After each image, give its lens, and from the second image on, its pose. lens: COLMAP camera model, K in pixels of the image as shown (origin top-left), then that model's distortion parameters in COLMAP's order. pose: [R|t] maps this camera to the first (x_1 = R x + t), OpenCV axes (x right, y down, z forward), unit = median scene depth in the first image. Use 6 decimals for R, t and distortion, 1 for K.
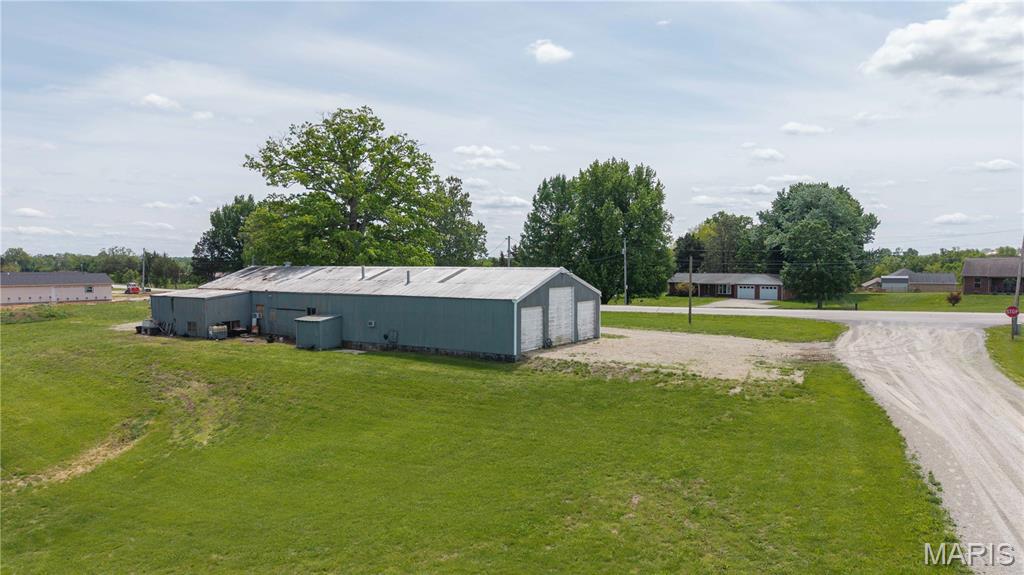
lens RADIAL K [[678.0, 0, 512.0], [0, 678.0, 287.5], [0, 0, 1]] dist [0.067890, -0.102495]
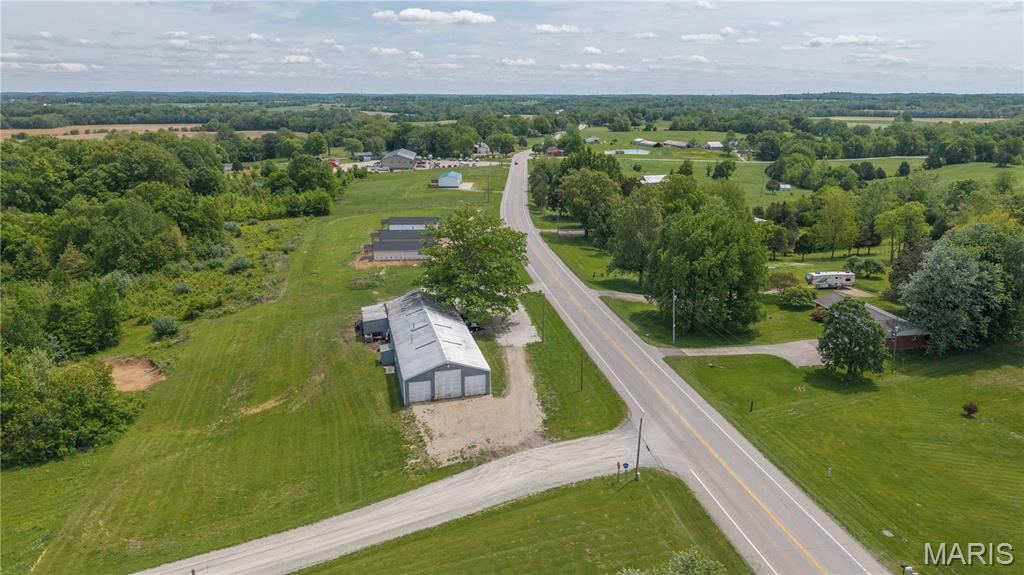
lens RADIAL K [[678.0, 0, 512.0], [0, 678.0, 287.5], [0, 0, 1]] dist [0.067890, -0.102495]
pose [[0.743879, 0.180359, -0.643517, 1.325485], [-0.022070, 0.969000, 0.246072, -0.666476], [0.667950, -0.168845, 0.724800, -0.214709]]
